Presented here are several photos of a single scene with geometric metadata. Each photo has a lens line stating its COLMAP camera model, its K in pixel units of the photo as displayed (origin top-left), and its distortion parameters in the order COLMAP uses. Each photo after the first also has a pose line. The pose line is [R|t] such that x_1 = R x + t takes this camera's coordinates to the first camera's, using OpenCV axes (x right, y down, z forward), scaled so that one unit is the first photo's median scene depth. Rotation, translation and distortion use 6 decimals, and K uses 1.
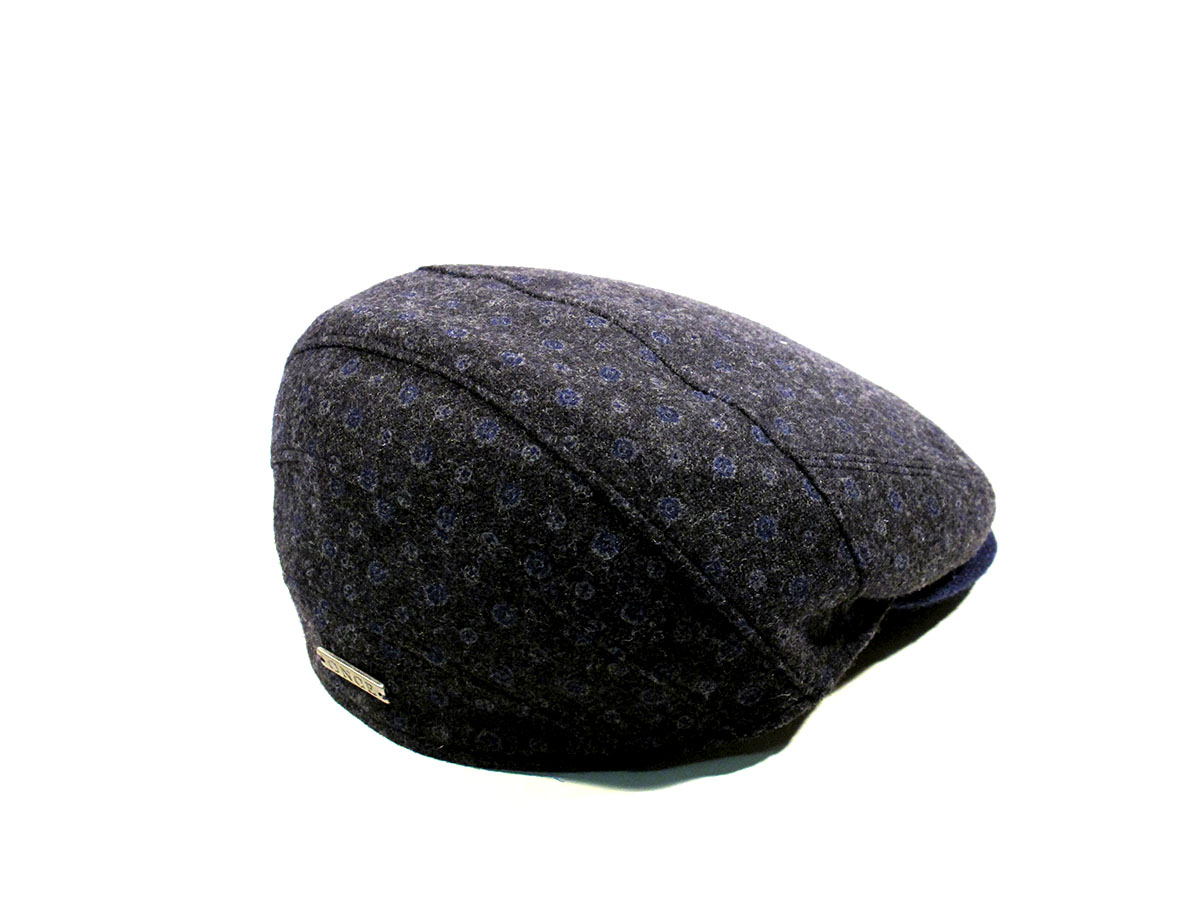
lens RADIAL K [[2516.3, 0, 598.9], [0, 2516.3, 450.5], [0, 0, 1]] dist [-0.041835, 0.000000]
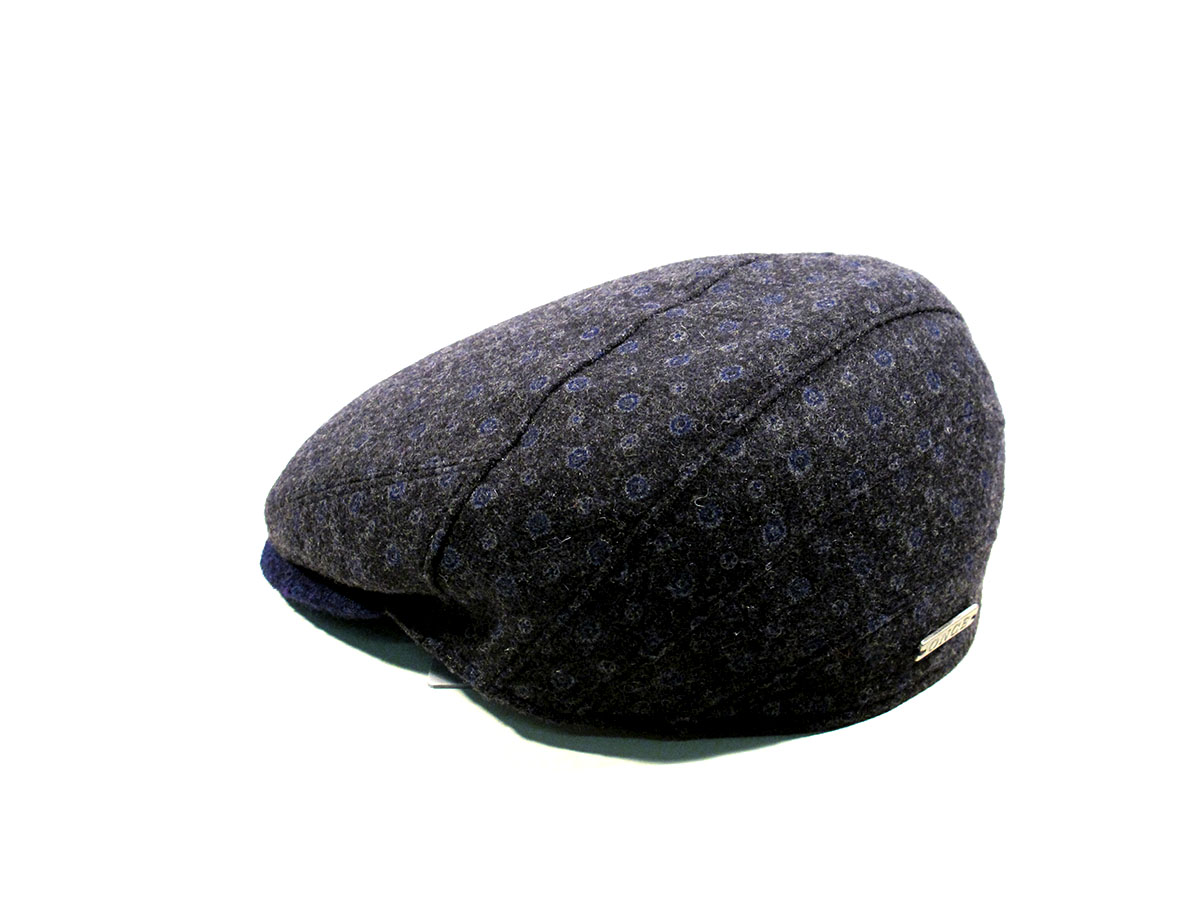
lens RADIAL K [[2516.3, 0, 601.2], [0, 2516.3, 450.6], [0, 0, 1]] dist [-0.041835, 0.000000]
pose [[-0.109441, -0.420438, 0.900697, -1.022689], [0.466333, 0.778511, 0.420065, -0.486684], [-0.877813, 0.465997, 0.110863, 1.027659]]
